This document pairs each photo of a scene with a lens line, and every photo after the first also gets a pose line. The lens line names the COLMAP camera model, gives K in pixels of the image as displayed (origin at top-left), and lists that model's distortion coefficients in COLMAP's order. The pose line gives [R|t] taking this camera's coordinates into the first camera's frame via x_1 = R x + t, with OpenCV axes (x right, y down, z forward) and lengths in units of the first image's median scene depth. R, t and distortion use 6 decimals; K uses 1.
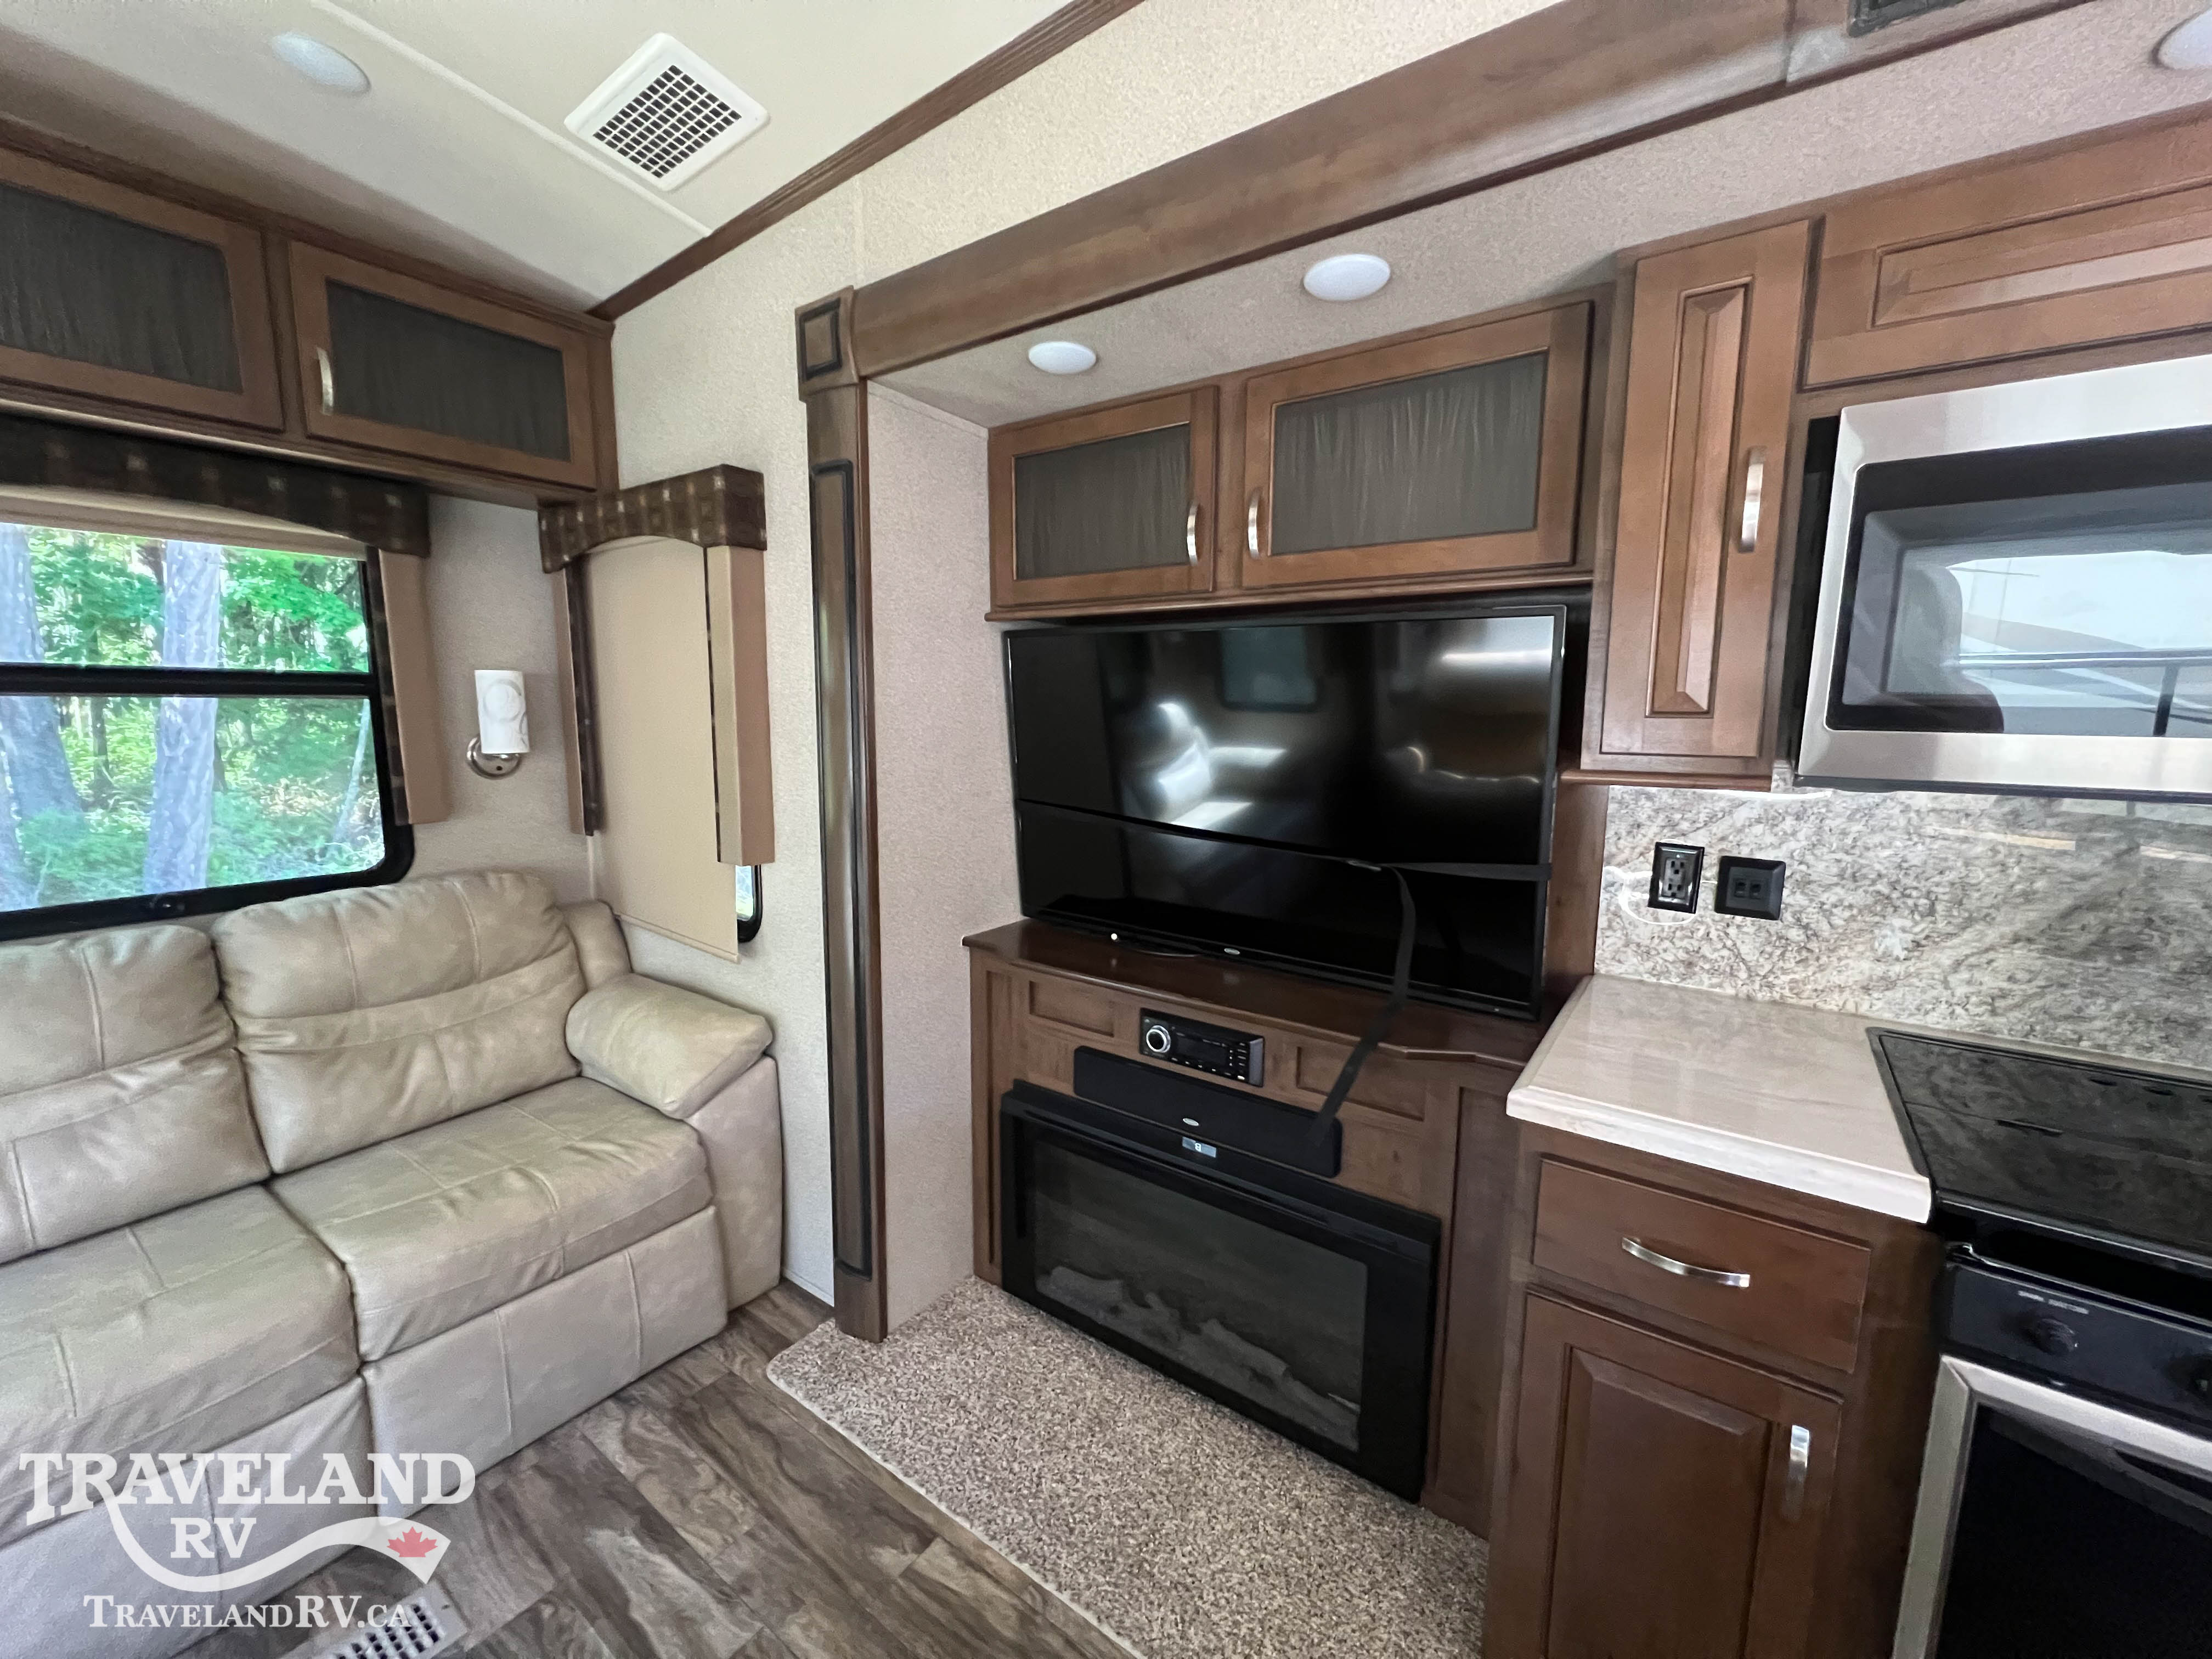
lens RADIAL K [[886.3, 0, 1107.1], [0, 886.3, 828.7], [0, 0, 1]] dist [-0.001862, 0.000120]
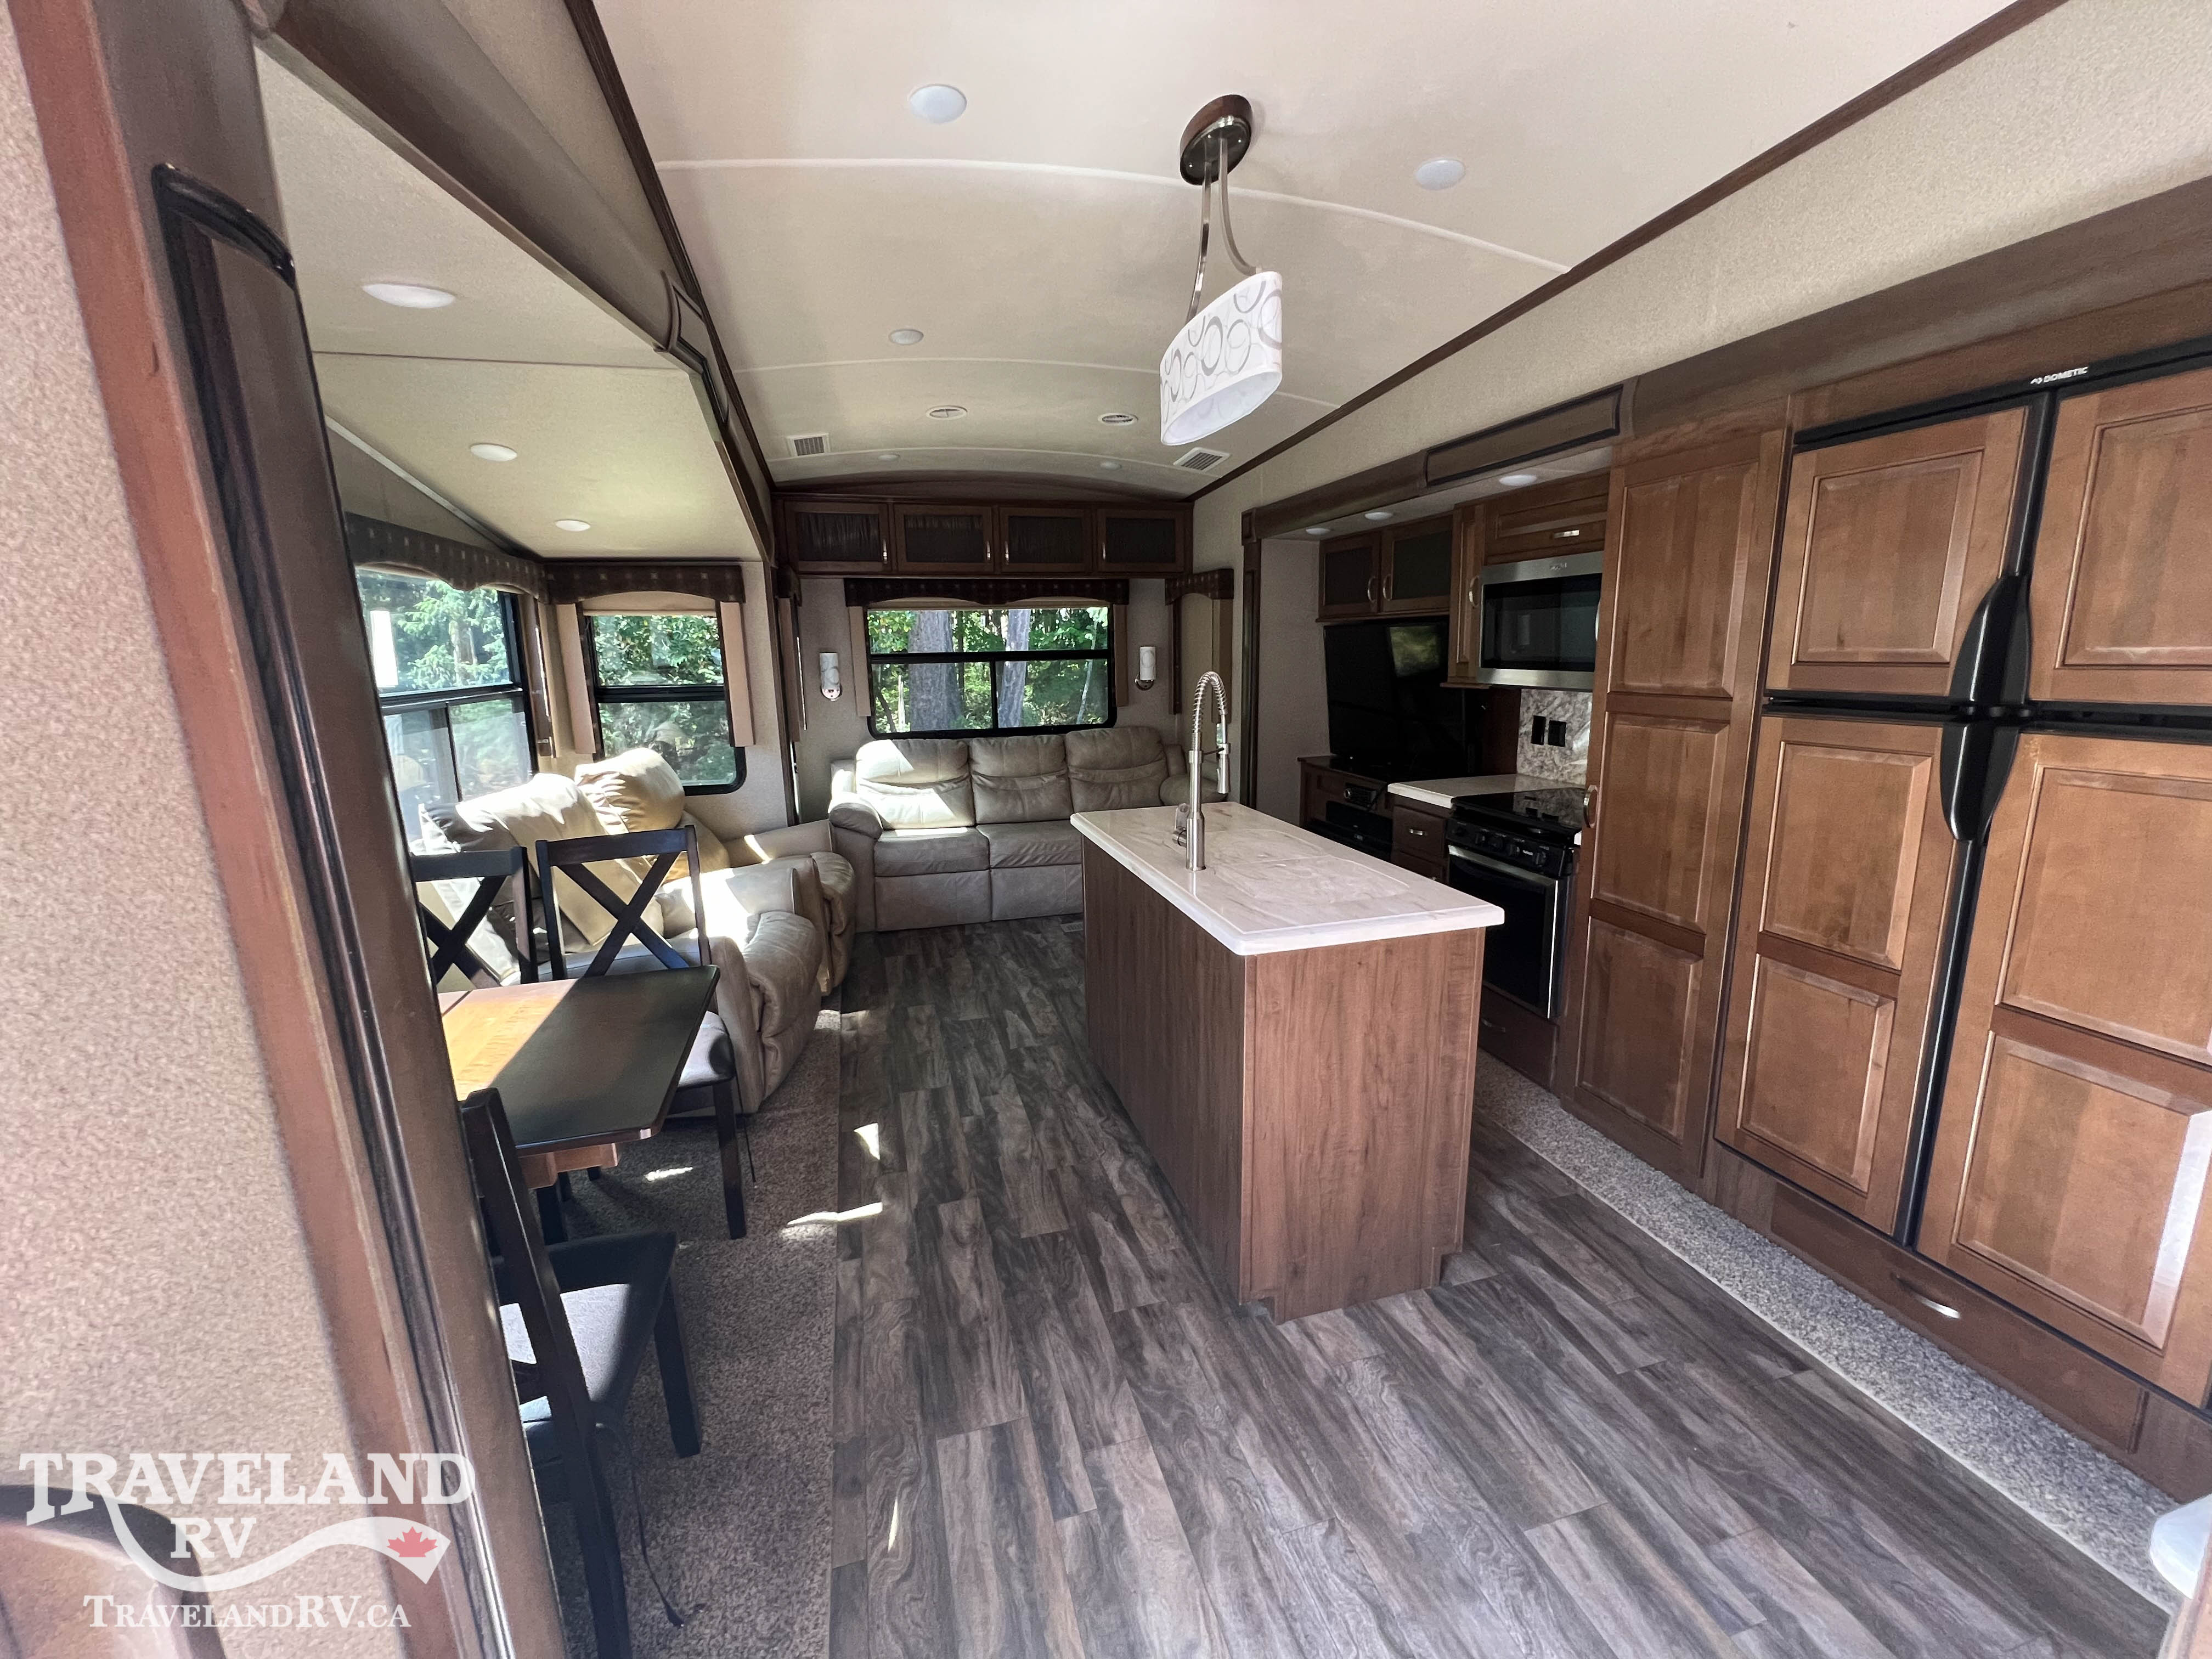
lens RADIAL K [[889.2, 0, 1104.9], [0, 889.2, 829.9], [0, 0, 1]] dist [-0.002253, 0.000606]
pose [[0.781608, 0.102841, -0.615233, 1.155483], [-0.059848, 0.994129, 0.090143, 0.165524], [0.620892, -0.033636, 0.783174, -1.501681]]
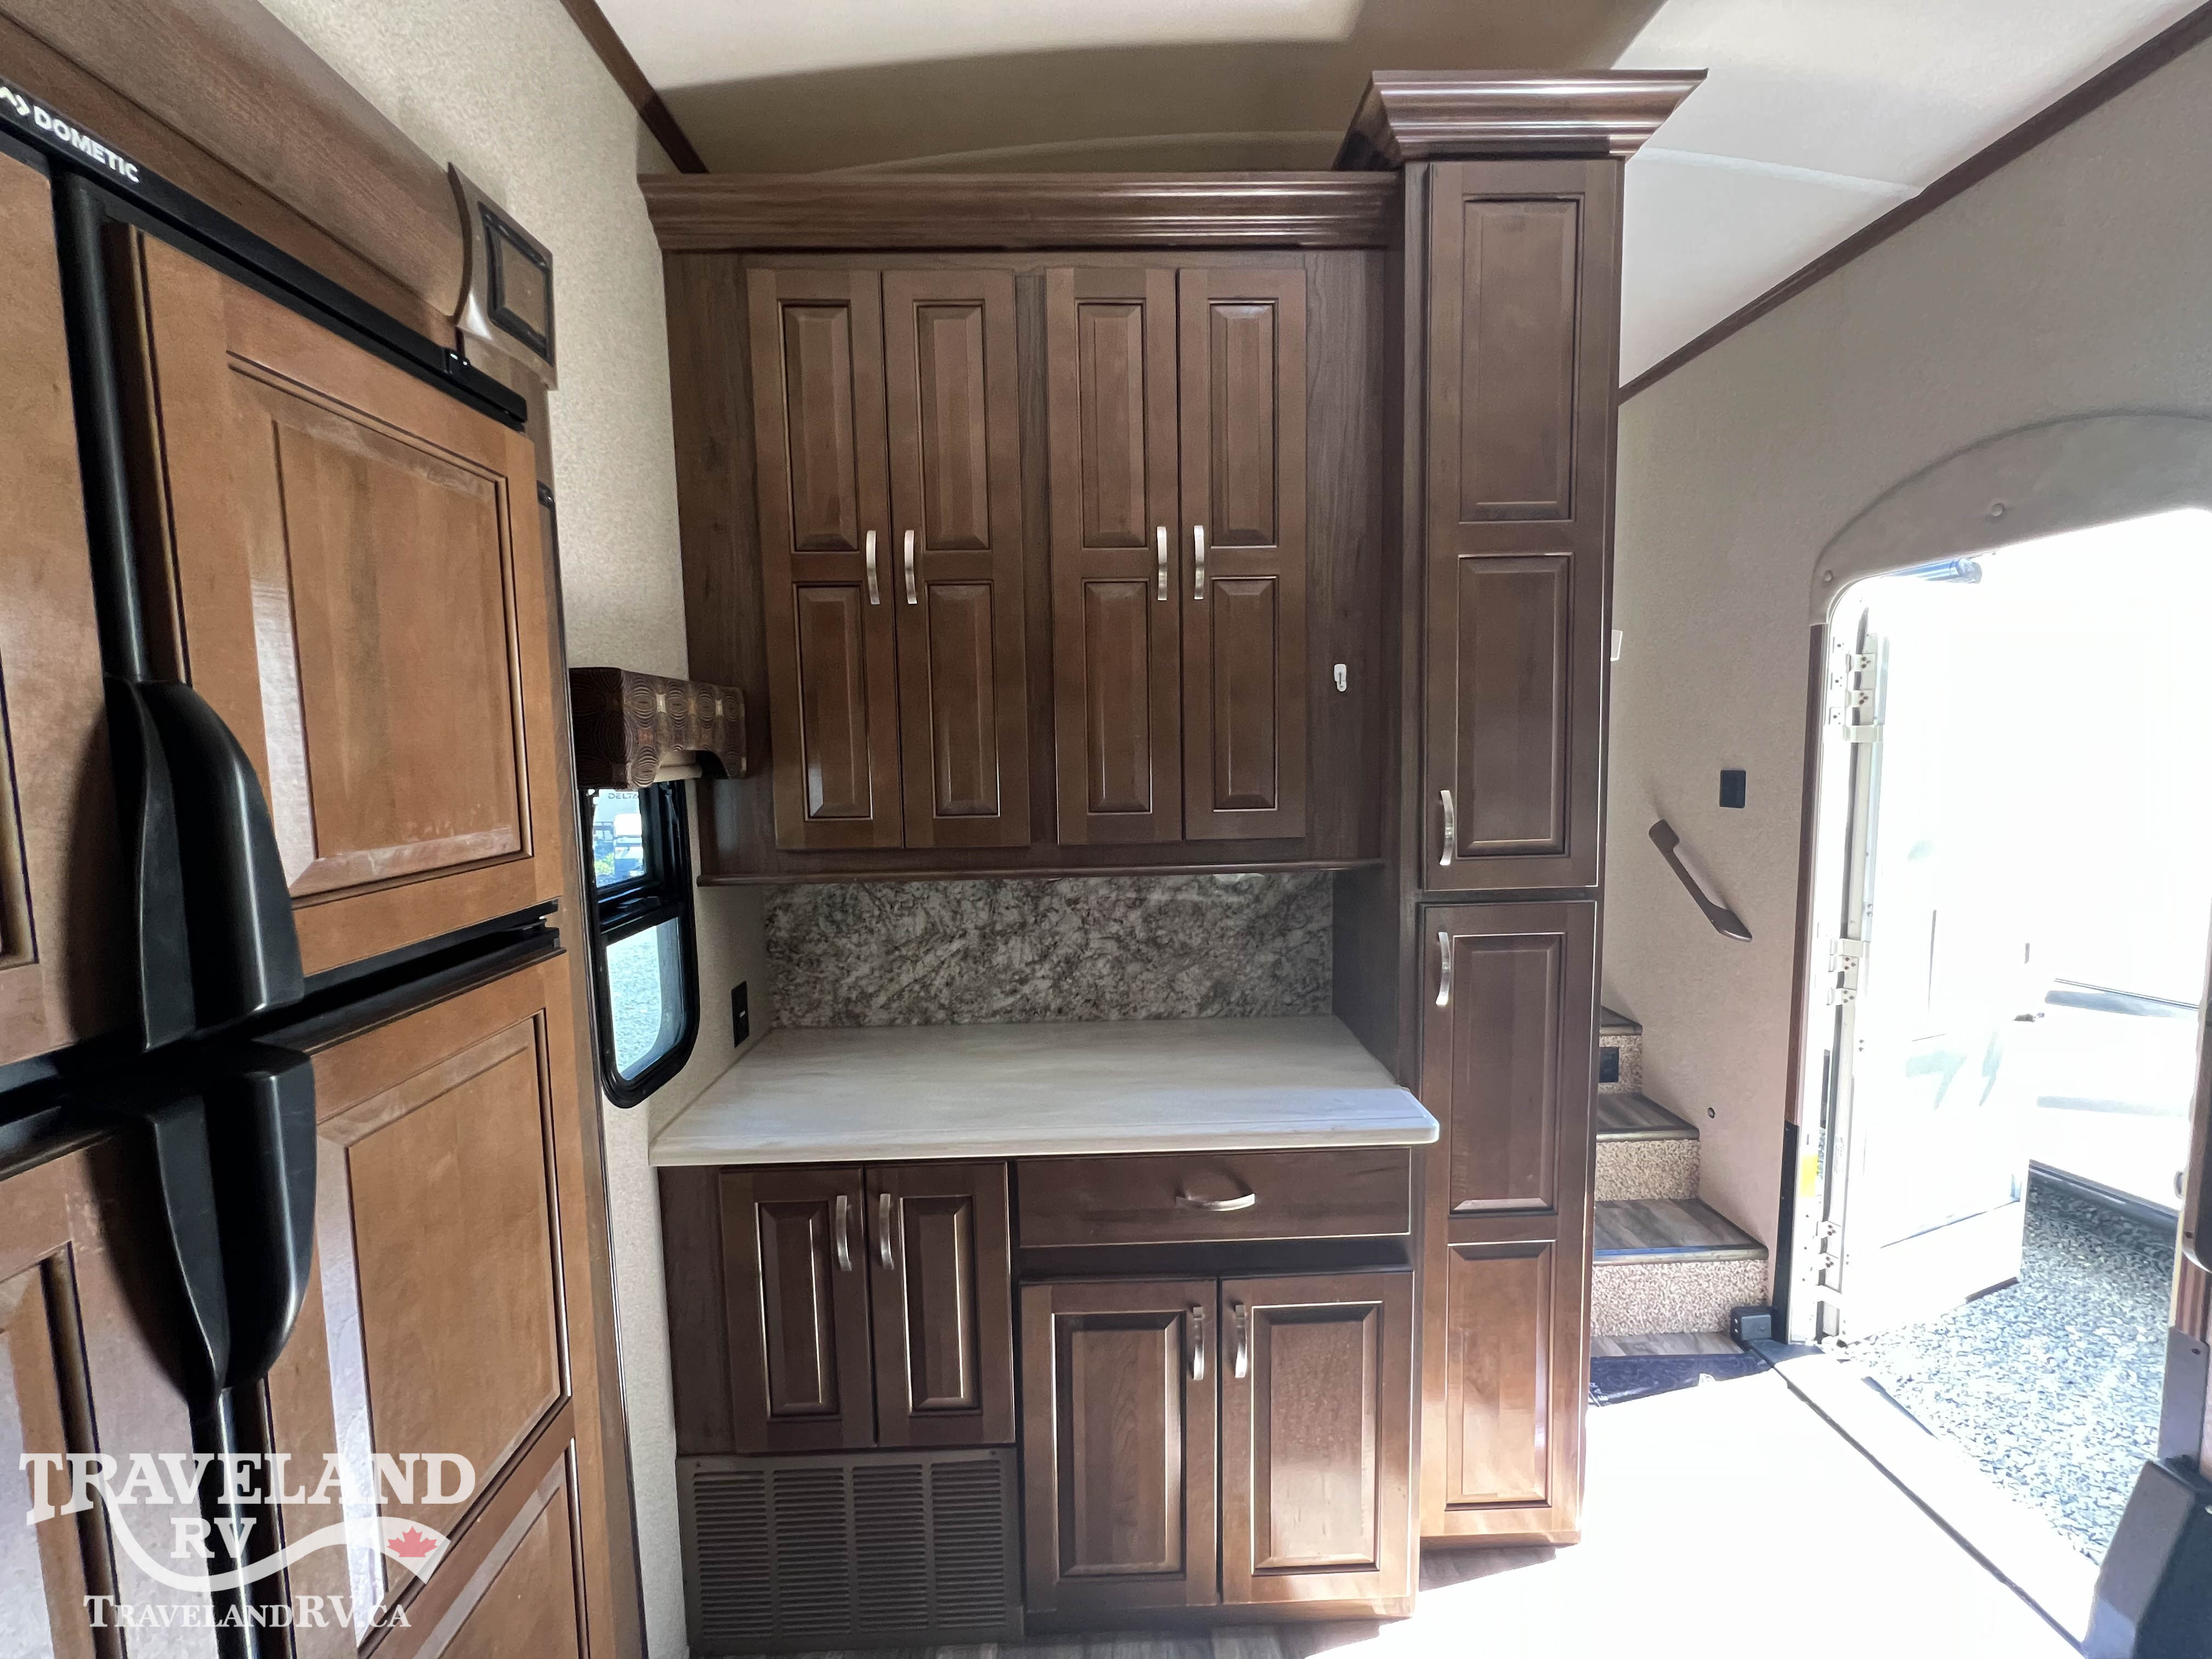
lens RADIAL K [[889.2, 0, 1110.4], [0, 889.2, 826.7], [0, 0, 1]] dist [-0.002253, 0.000606]
pose [[-0.610158, -0.069201, 0.789252, 0.815825], [0.123528, 0.975686, 0.181045, -0.038622], [-0.782591, 0.207961, -0.586774, -0.235516]]
